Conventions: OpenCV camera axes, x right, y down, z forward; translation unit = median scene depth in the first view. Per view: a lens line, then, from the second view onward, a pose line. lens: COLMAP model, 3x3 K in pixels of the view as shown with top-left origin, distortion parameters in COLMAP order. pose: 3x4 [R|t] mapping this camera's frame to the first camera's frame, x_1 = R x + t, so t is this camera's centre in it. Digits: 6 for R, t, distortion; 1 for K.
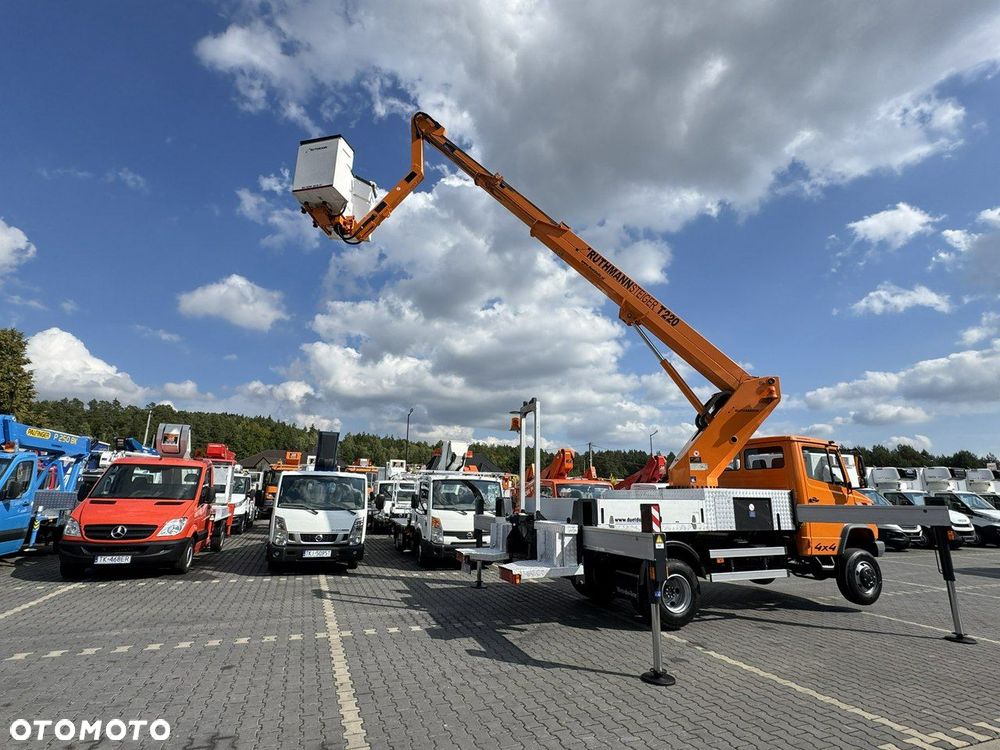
lens RADIAL K [[495.9, 0, 506.3], [0, 495.9, 366.8], [0, 0, 1]] dist [-0.004735, -0.000611]
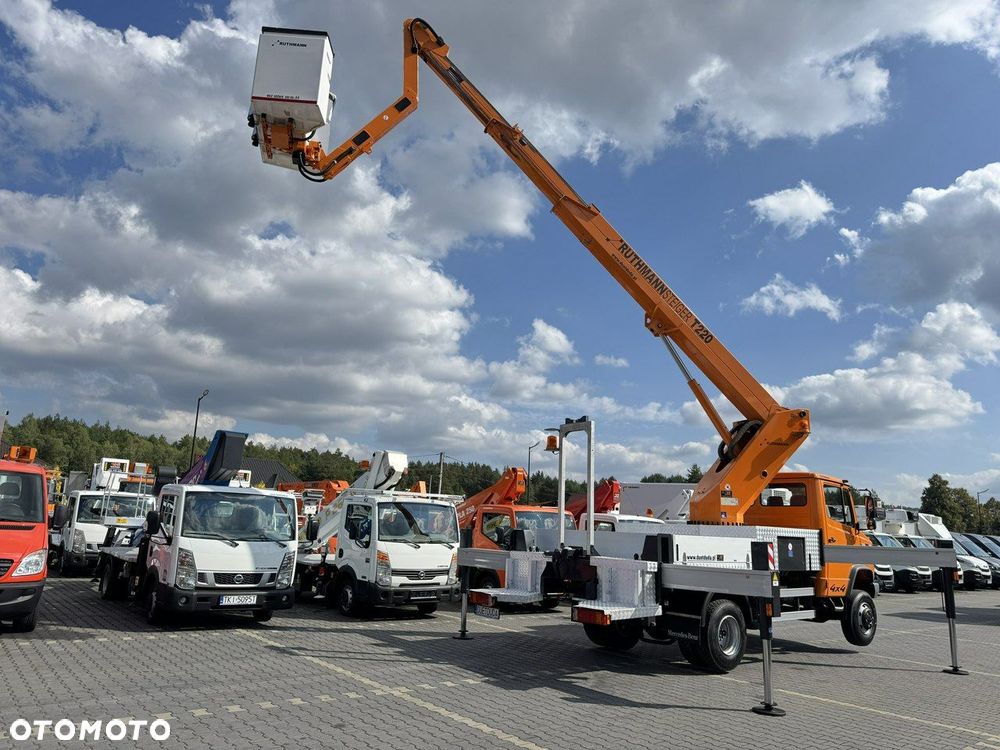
lens RADIAL K [[702.8, 0, 515.3], [0, 702.8, 367.4], [0, 0, 1]] dist [0.053704, -0.064640]
pose [[0.949925, 0.090731, 0.299017, -0.384762], [-0.101583, 0.994607, 0.020917, -0.031677], [-0.295506, -0.050244, 0.954019, -0.118844]]
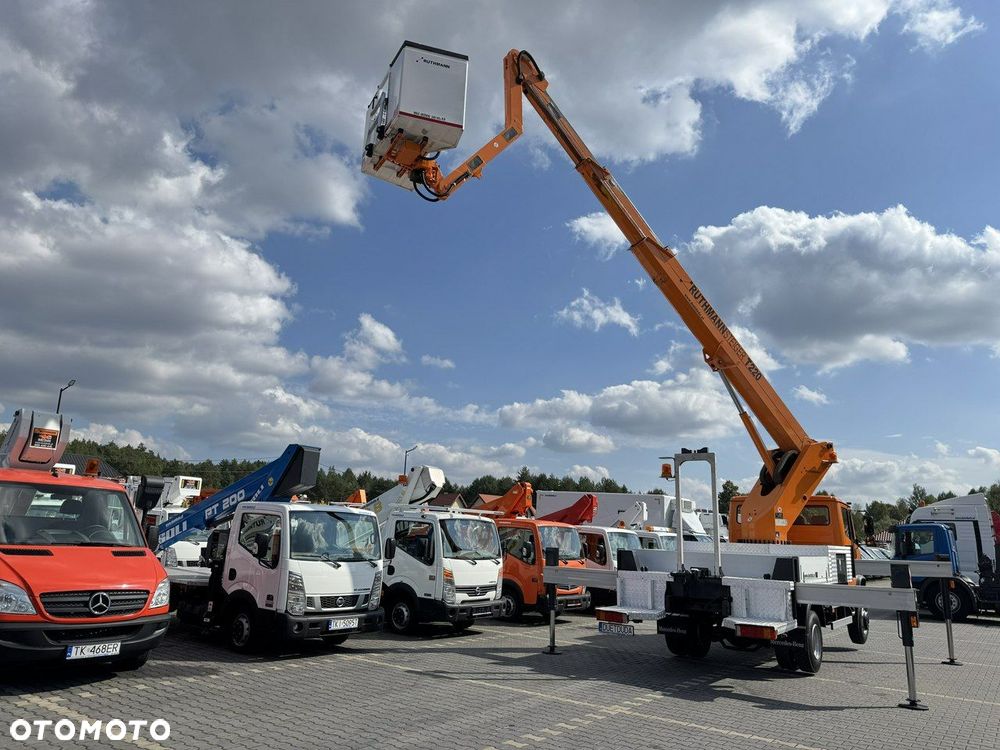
lens RADIAL K [[702.8, 0, 519.1], [0, 702.8, 367.1], [0, 0, 1]] dist [0.053704, -0.064640]
pose [[0.838675, 0.141660, 0.525887, -0.862386], [-0.158765, 0.987234, -0.012738, -0.014648], [-0.520979, -0.072809, 0.850459, 0.035372]]
